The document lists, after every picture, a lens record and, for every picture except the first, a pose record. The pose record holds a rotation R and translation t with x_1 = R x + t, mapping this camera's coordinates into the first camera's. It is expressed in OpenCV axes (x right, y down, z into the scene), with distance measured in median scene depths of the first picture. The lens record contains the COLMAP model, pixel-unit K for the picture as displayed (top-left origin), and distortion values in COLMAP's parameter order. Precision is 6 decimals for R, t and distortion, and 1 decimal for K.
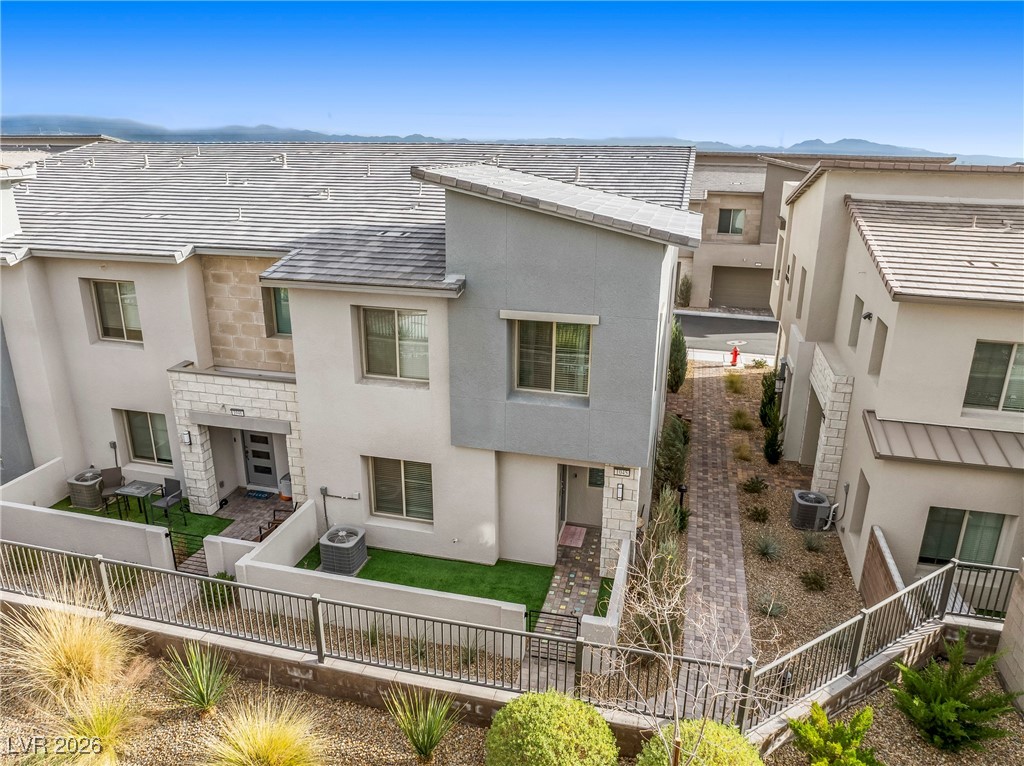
lens RADIAL K [[721.3, 0, 512.0], [0, 721.3, 383.0], [0, 0, 1]] dist [-0.046792, 0.003676]
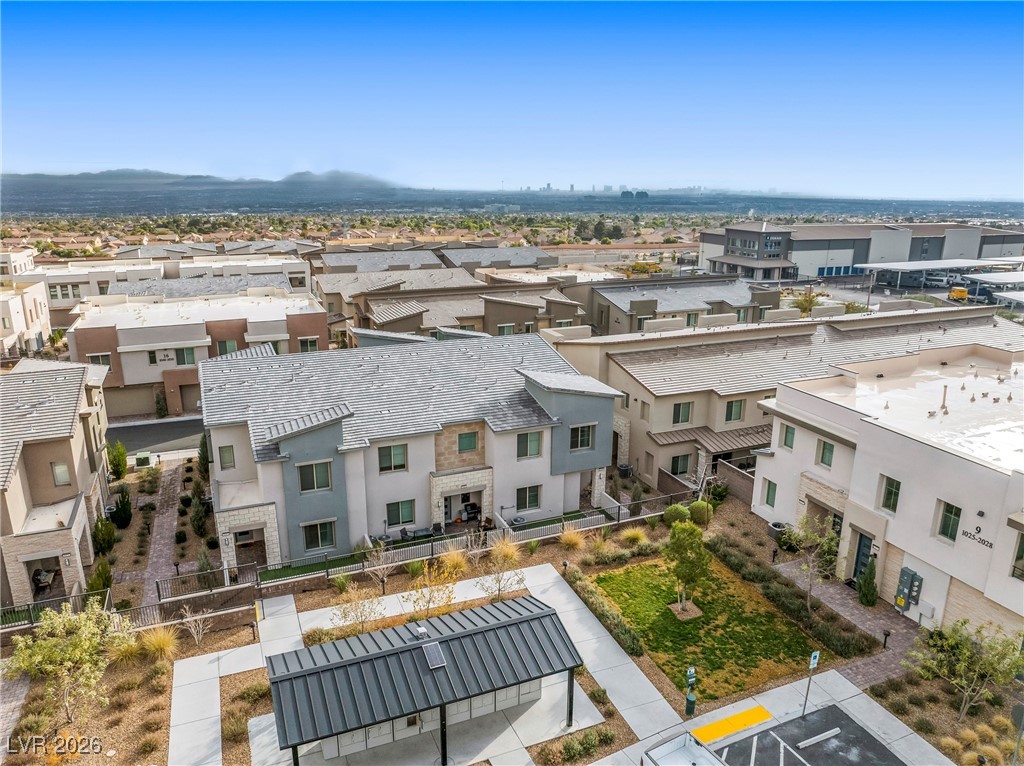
lens RADIAL K [[711.7, 0, 512.0], [0, 711.7, 383.0], [0, 0, 1]] dist [-0.036751, 0.000163]
pose [[0.795708, -0.170458, 0.581200, -1.600087], [0.195555, 0.980492, 0.019835, -0.320735], [-0.573243, 0.097873, 0.813519, -1.100145]]
